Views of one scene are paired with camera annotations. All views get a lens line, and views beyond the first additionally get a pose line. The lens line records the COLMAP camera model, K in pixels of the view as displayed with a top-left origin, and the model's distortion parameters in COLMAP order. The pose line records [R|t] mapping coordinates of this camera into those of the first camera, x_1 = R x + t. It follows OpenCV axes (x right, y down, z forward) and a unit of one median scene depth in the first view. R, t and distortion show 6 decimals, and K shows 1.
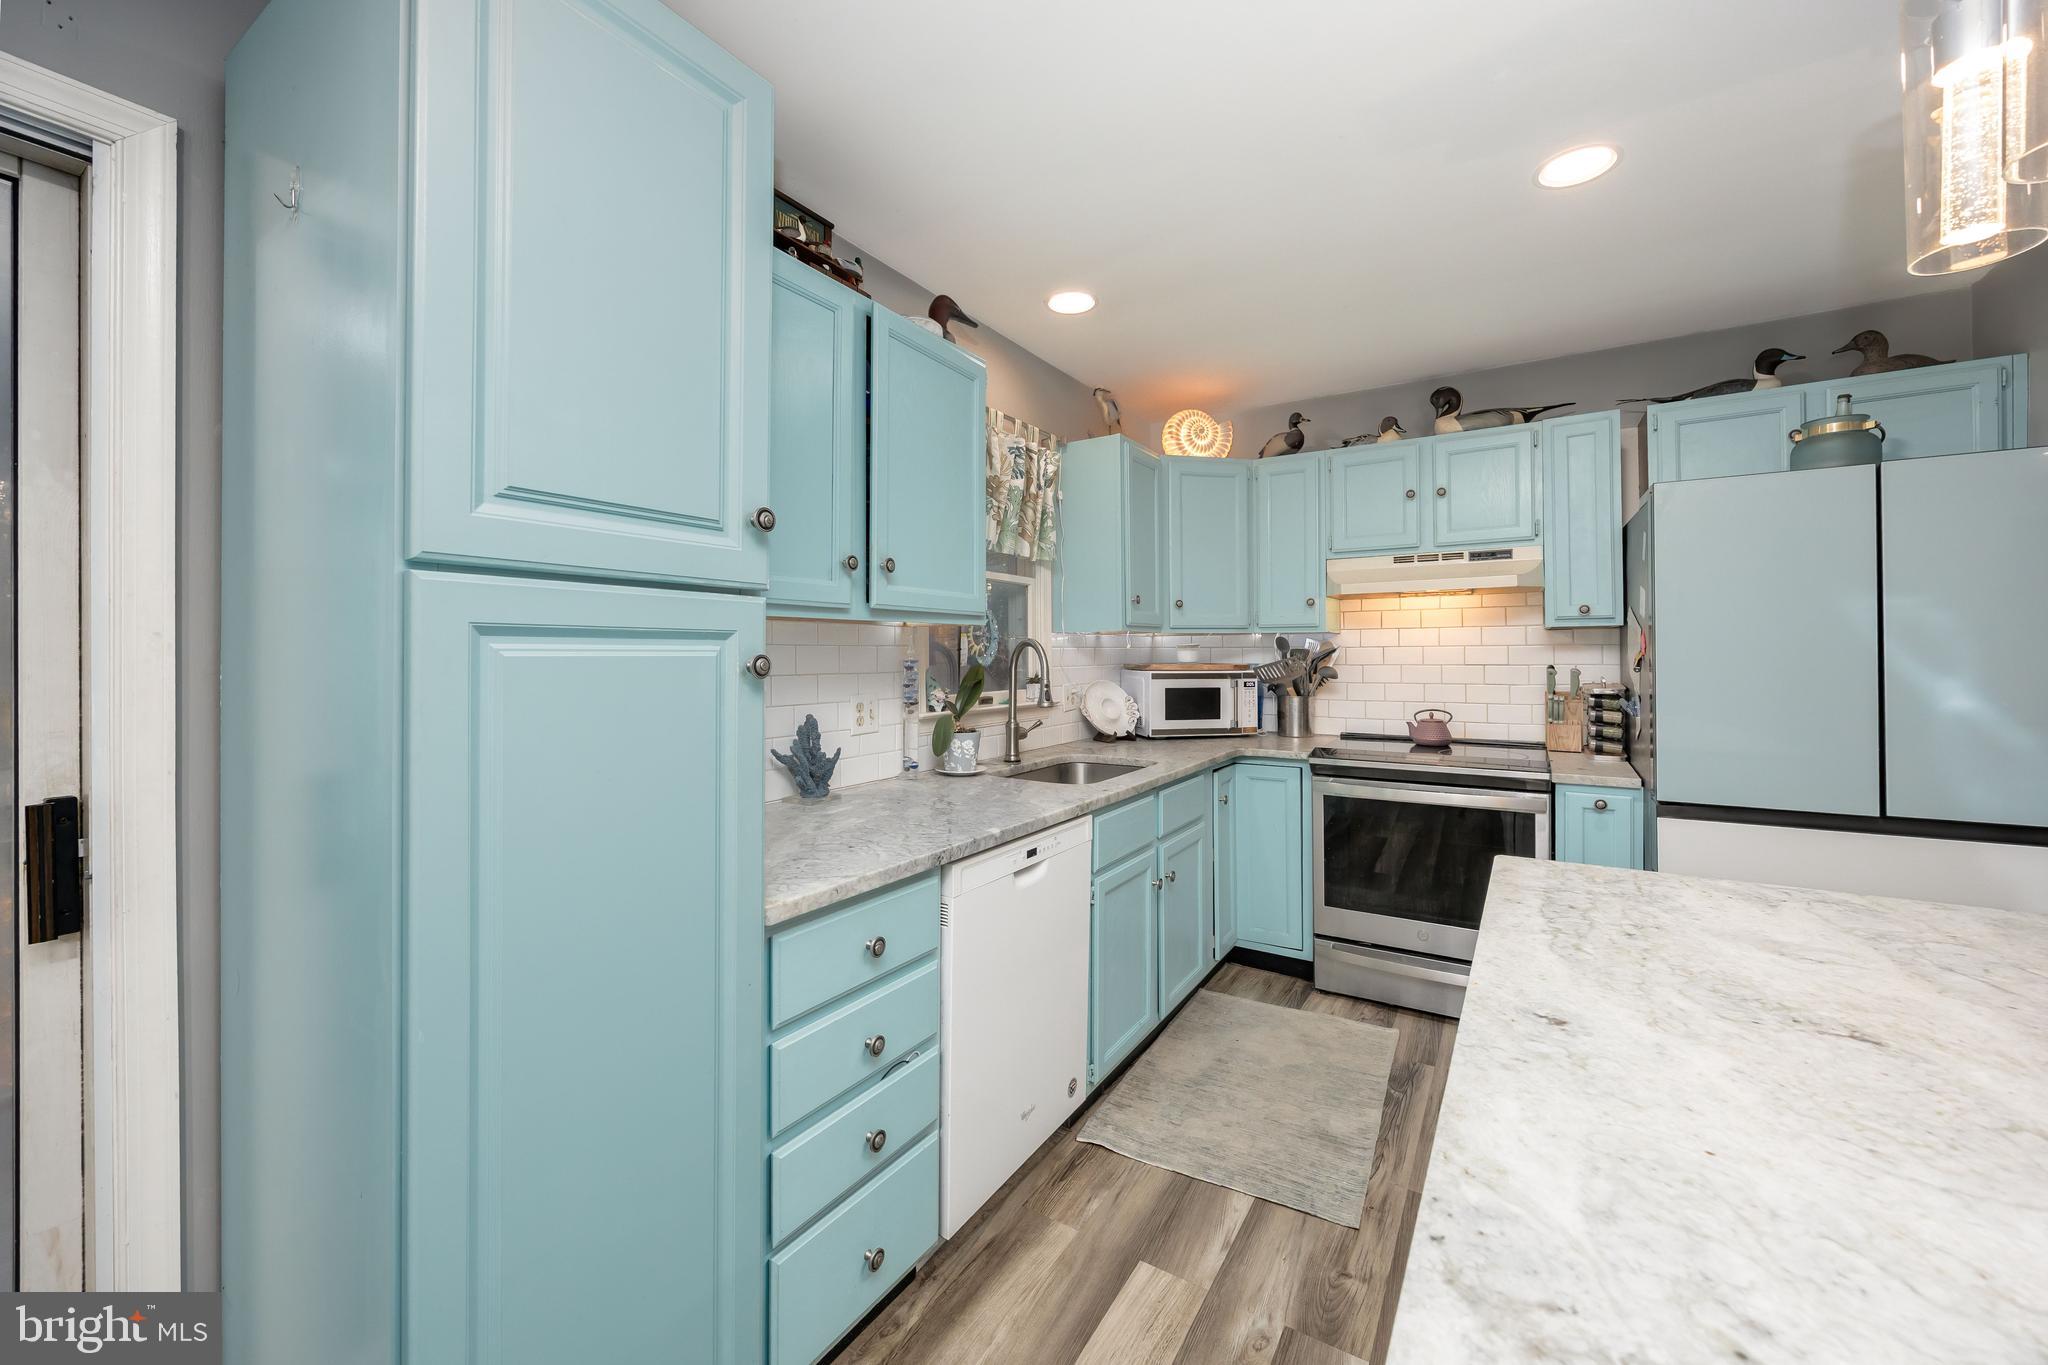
lens RADIAL K [[795.2, 0, 1025.2], [0, 795.2, 648.6], [0, 0, 1]] dist [0.000376, -0.000142]
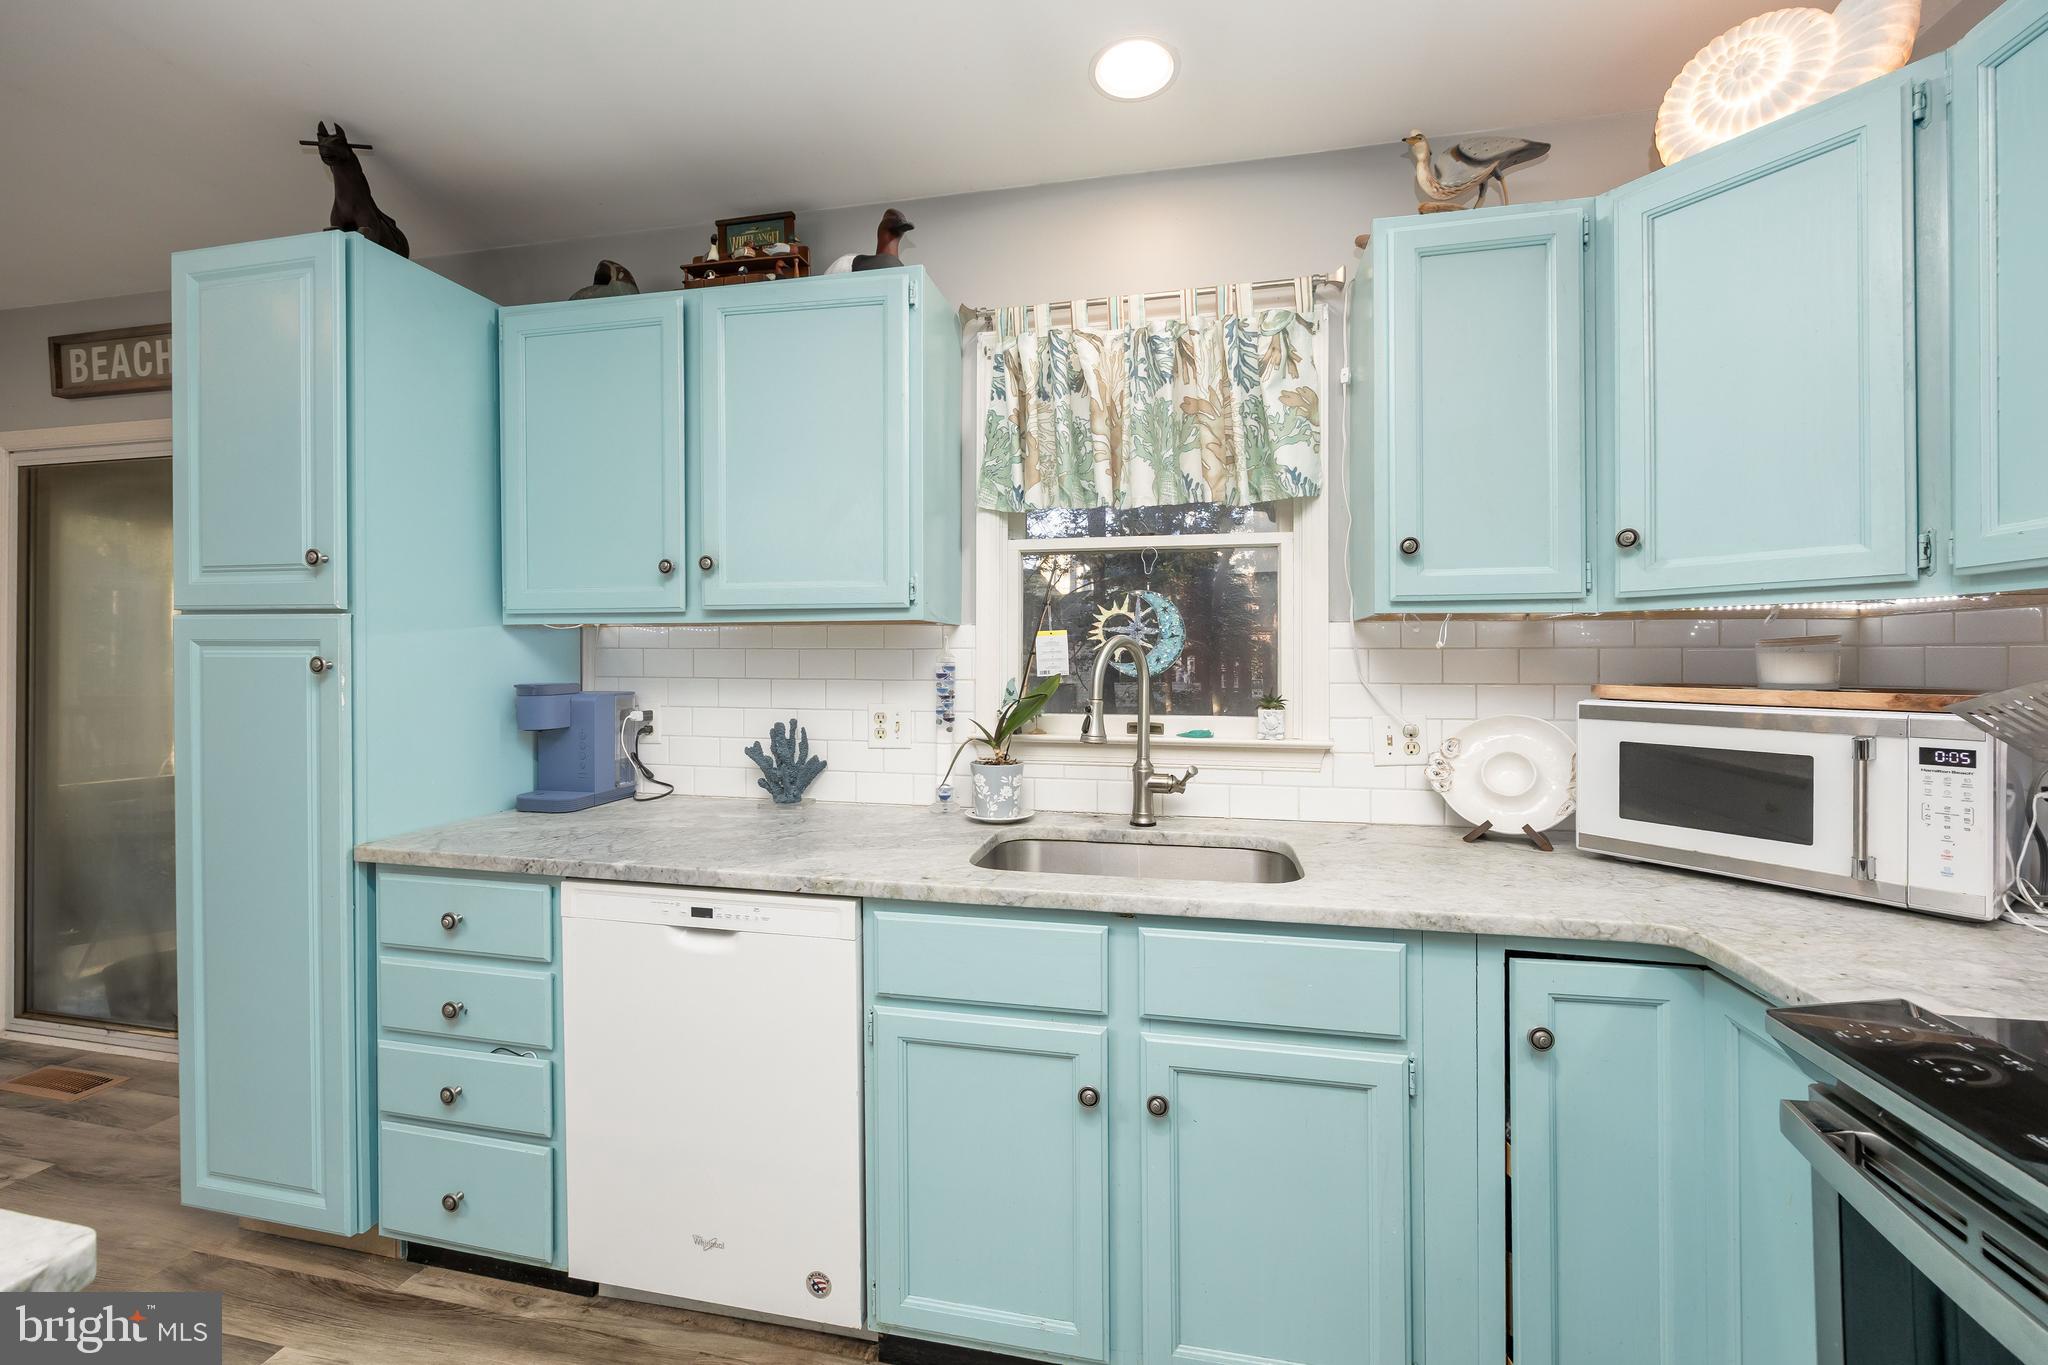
lens RADIAL K [[814.5, 0, 1023.7], [0, 814.5, 657.3], [0, 0, 1]] dist [-0.002837, -0.000154]
pose [[0.347390, -0.000310, -0.937721, 0.529367], [0.002610, 0.999996, 0.000637, 0.004248], [0.937717, -0.002668, 0.347389, 0.623247]]
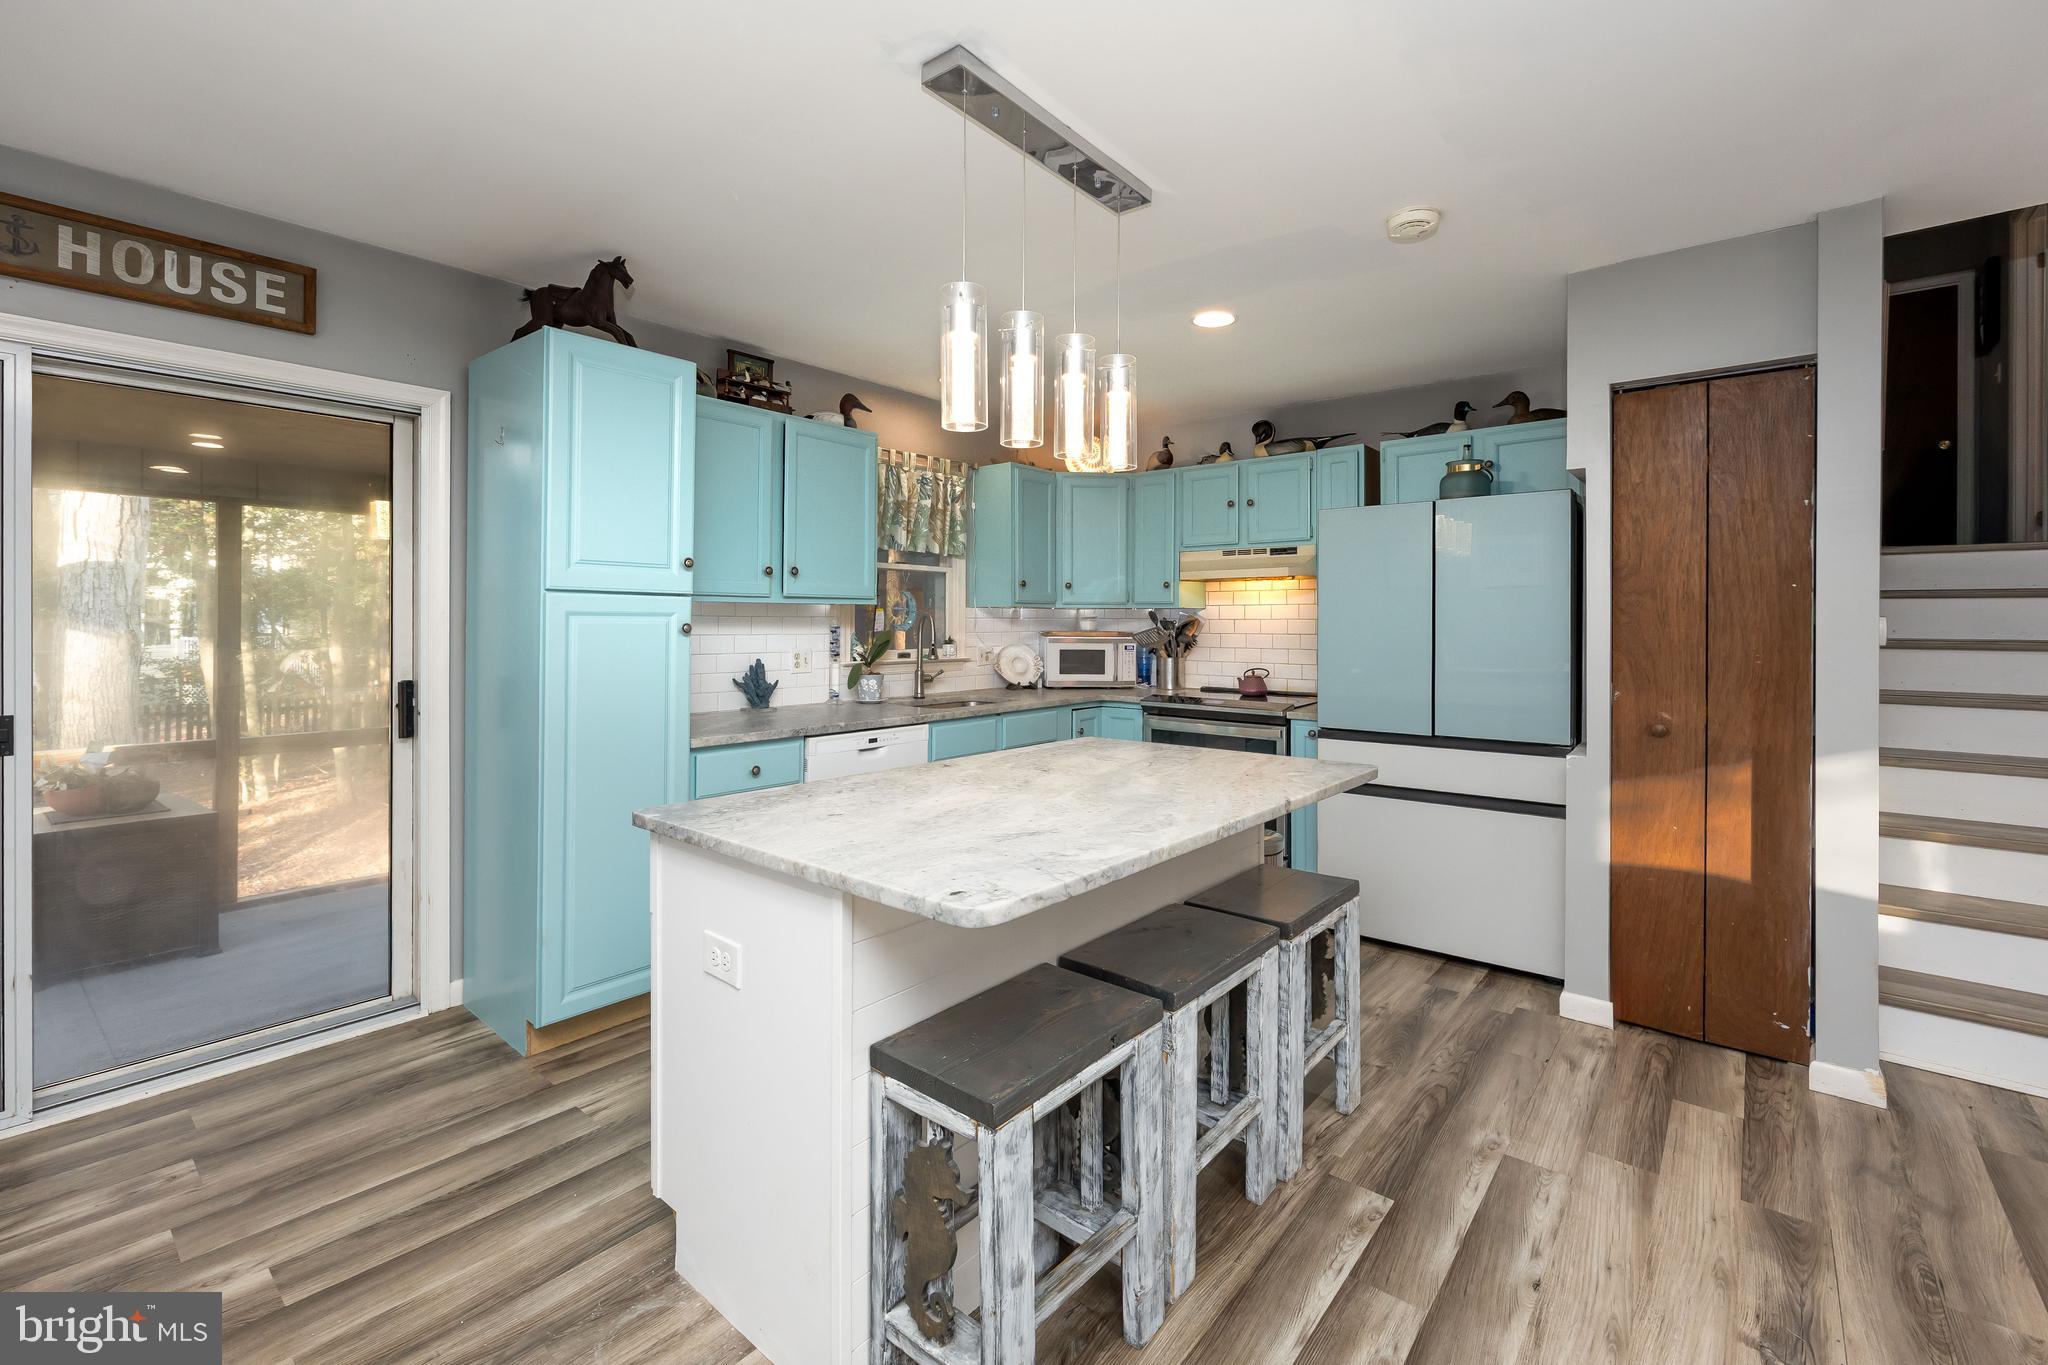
lens RADIAL K [[880.0, 0, 1036.1], [0, 880.0, 621.5], [0, 0, 1]] dist [-0.002032, -0.000308]
pose [[0.991900, 0.008350, -0.126749, 0.360749], [-0.007393, 0.999941, 0.008021, -0.009039], [0.126809, -0.007019, 0.991902, -0.501328]]
